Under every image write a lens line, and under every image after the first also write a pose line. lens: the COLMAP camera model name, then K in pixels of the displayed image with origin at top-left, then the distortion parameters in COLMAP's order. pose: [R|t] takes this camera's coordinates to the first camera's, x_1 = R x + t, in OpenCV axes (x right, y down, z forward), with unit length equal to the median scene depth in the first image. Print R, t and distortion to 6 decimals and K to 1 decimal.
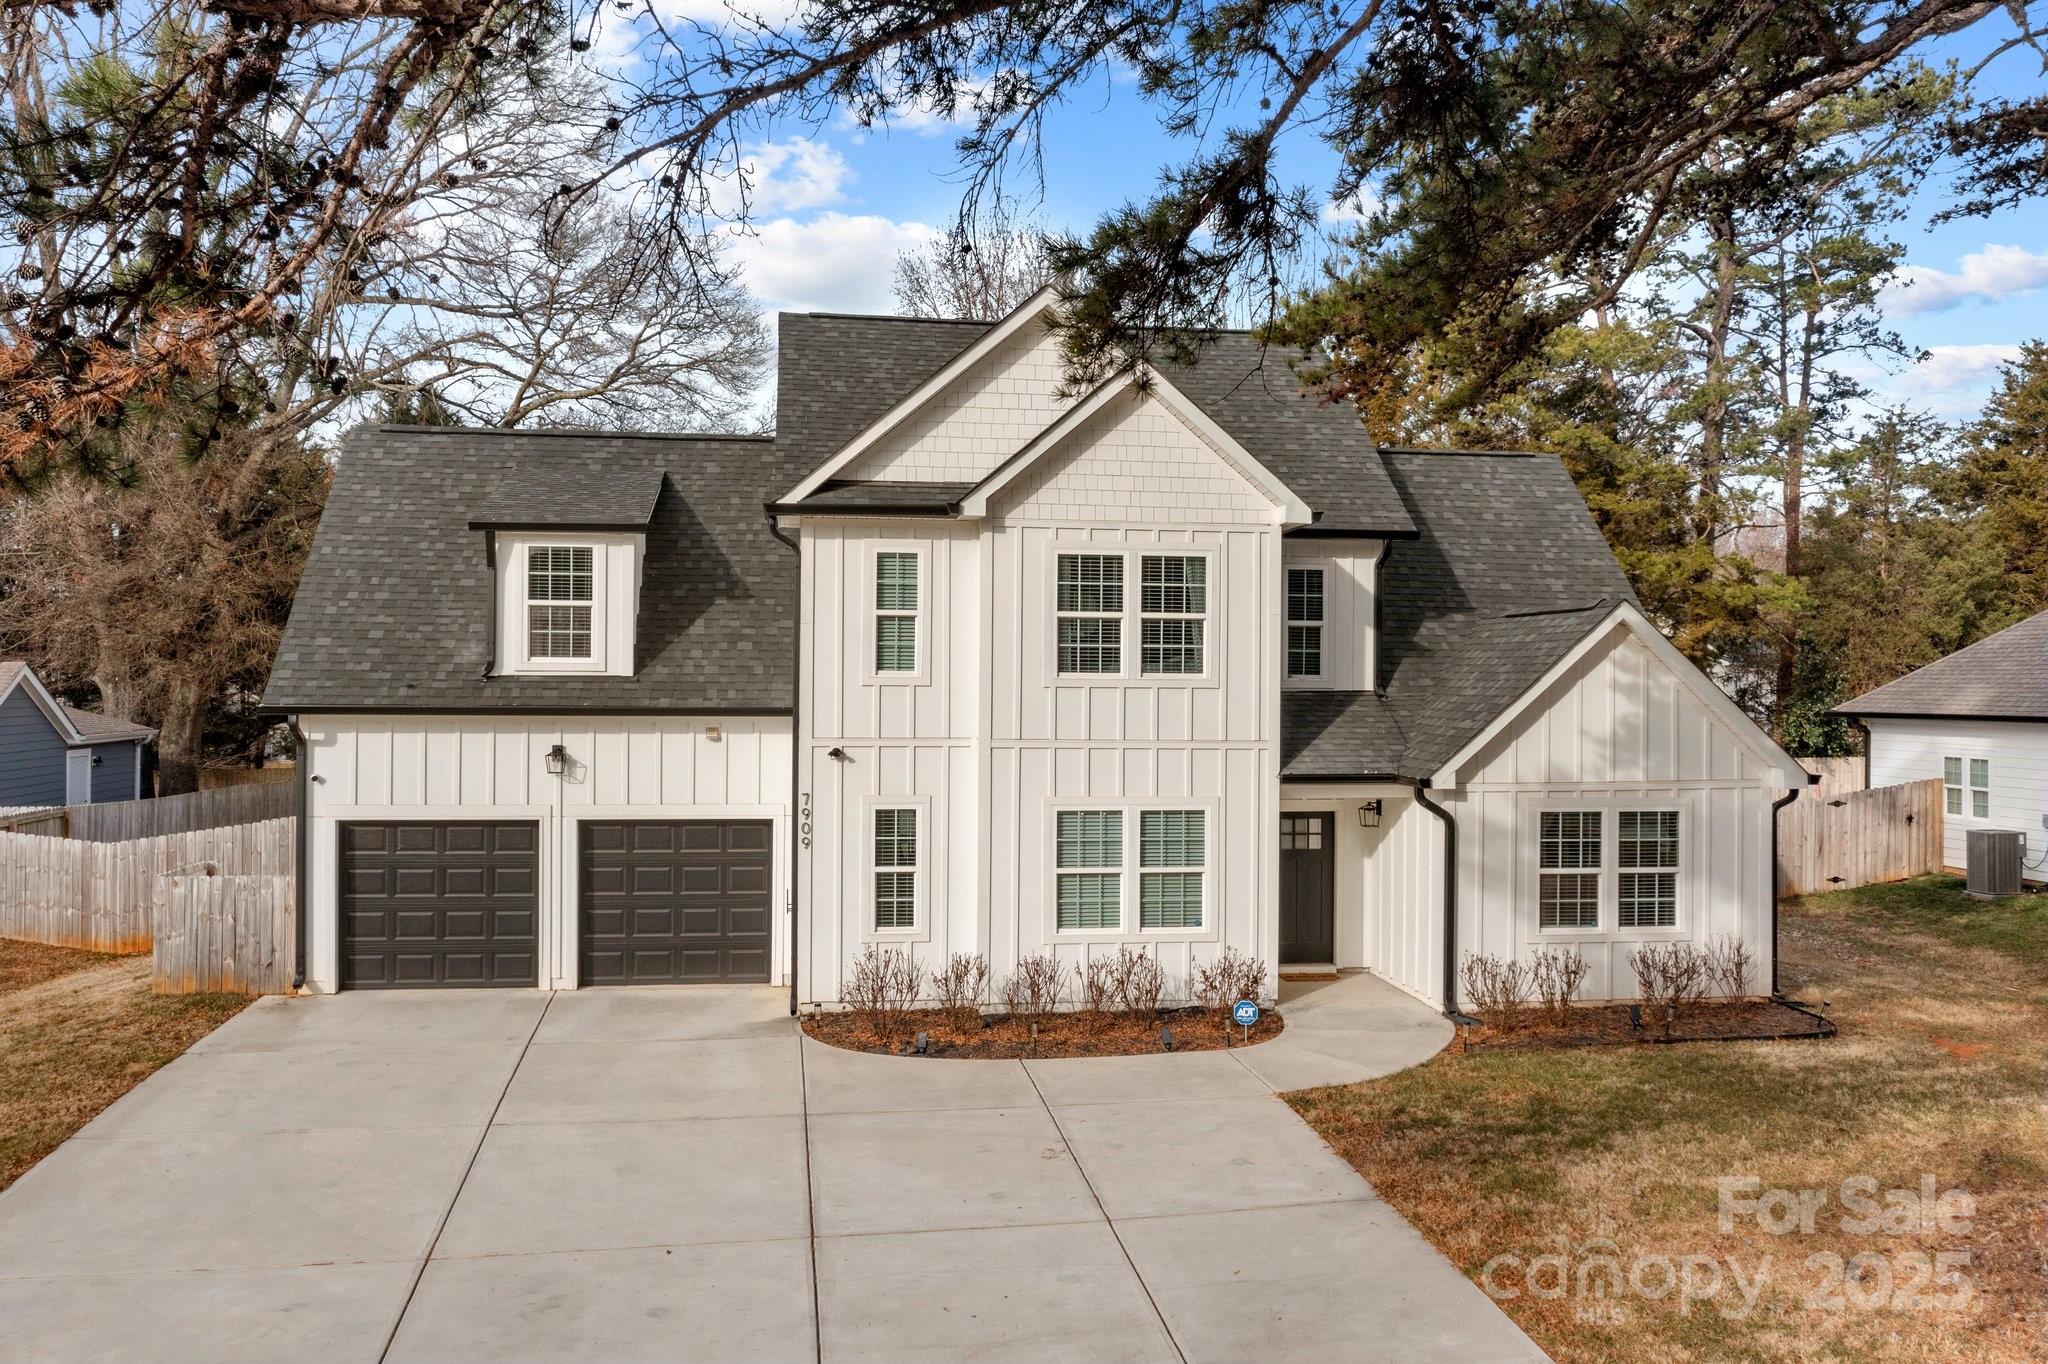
lens RADIAL K [[1616.8, 0, 1019.0], [0, 1616.8, 673.8], [0, 0, 1]] dist [-0.004277, -0.001646]
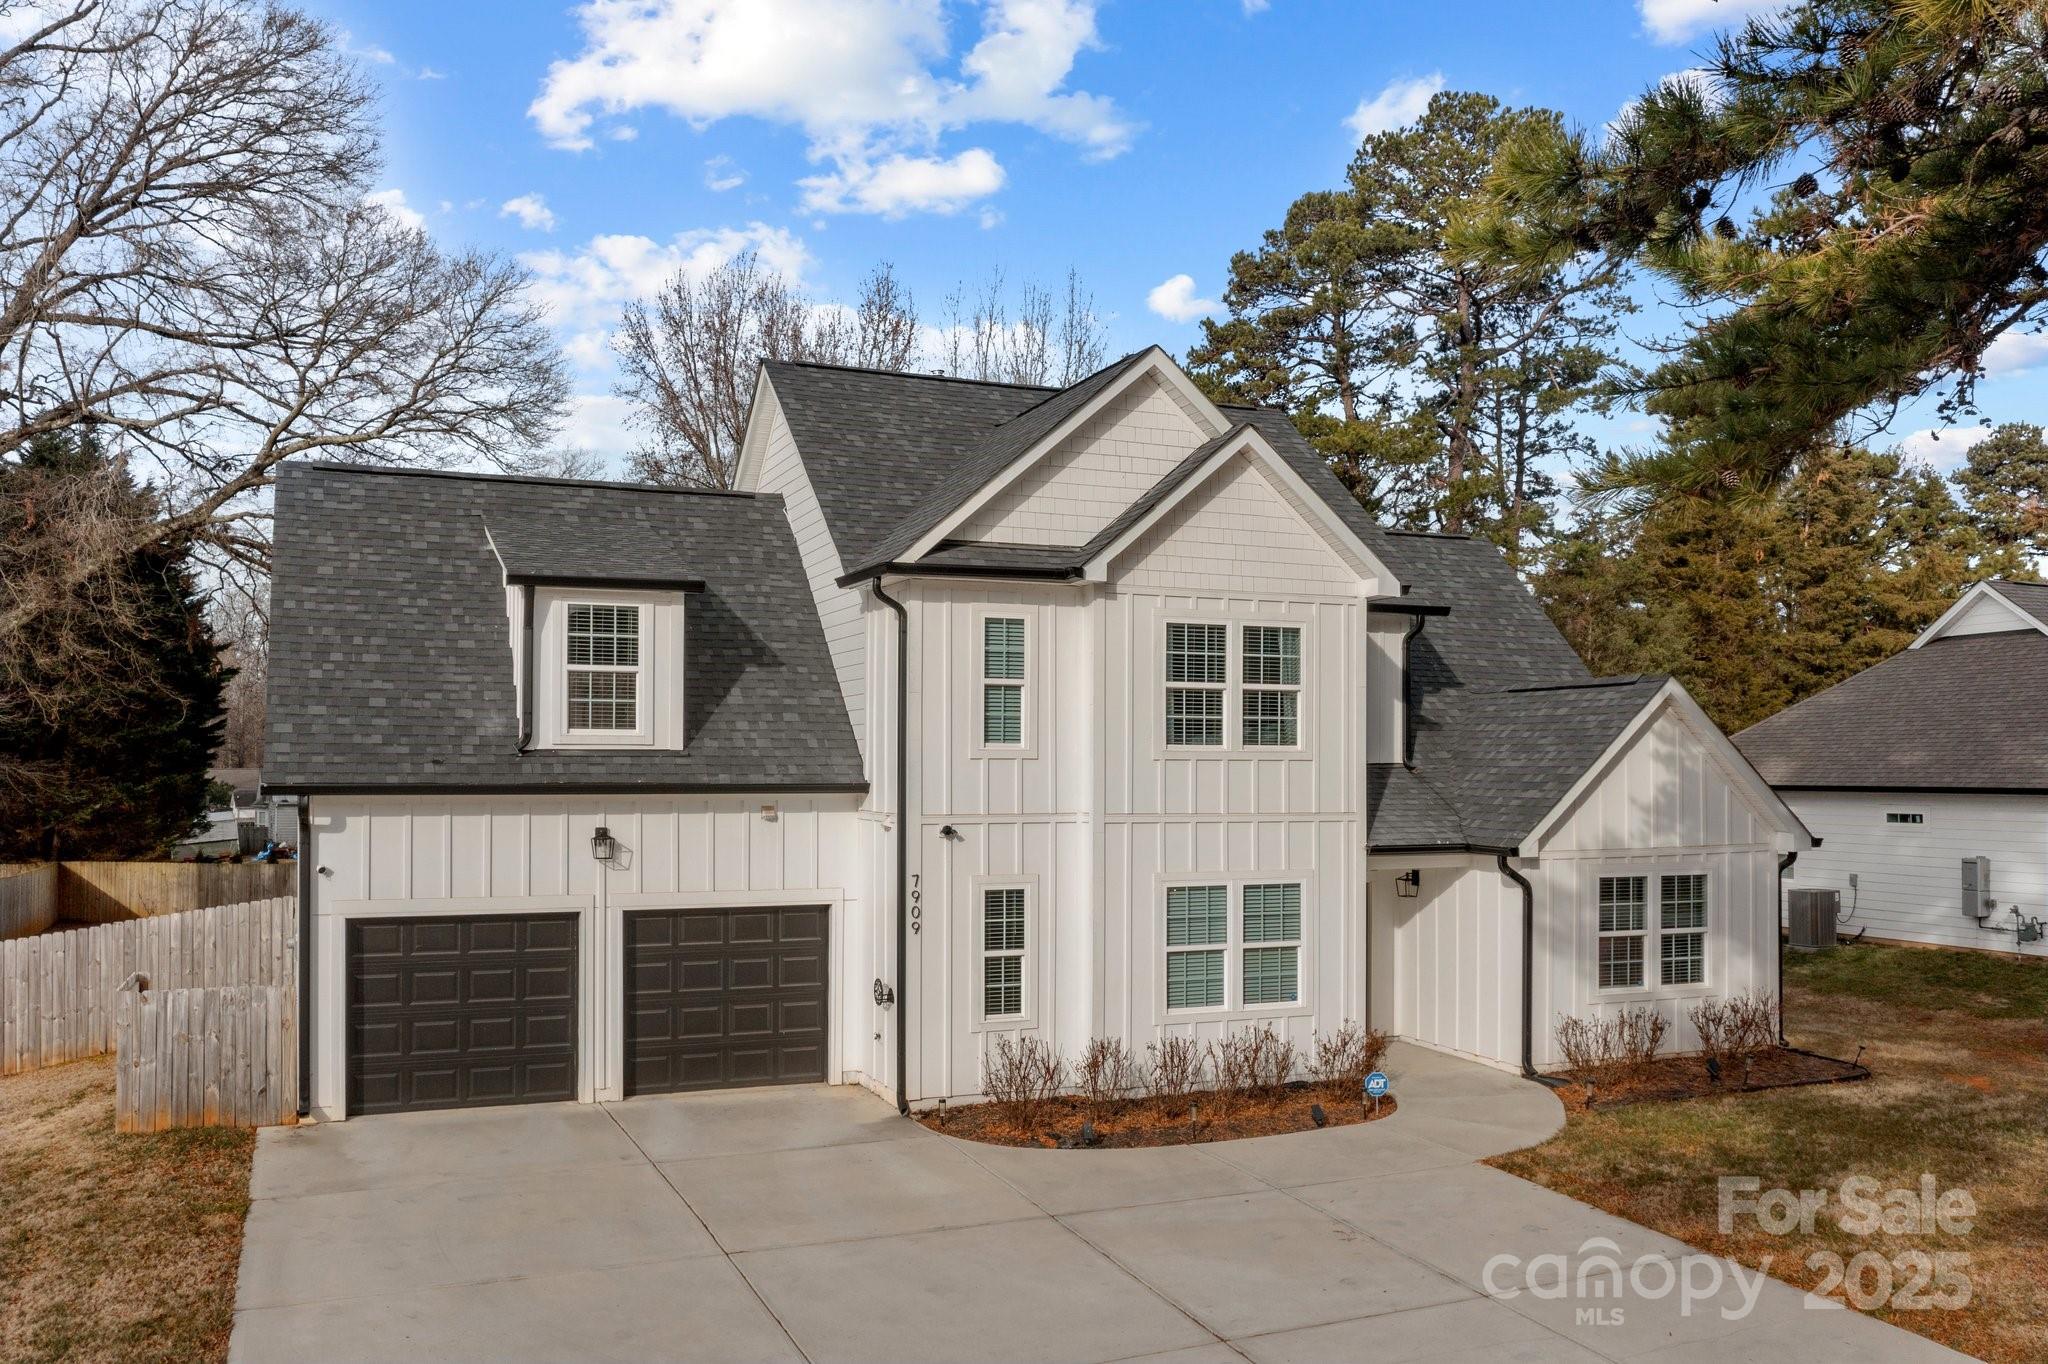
lens RADIAL K [[1644.1, 0, 1017.4], [0, 1644.1, 747.8], [0, 0, 1]] dist [-0.005074, -0.002035]
pose [[0.967570, -0.001830, 0.252595, -0.305516], [0.003071, 0.999985, -0.004519, 0.005213], [-0.252583, 0.005149, 0.967562, 0.066471]]
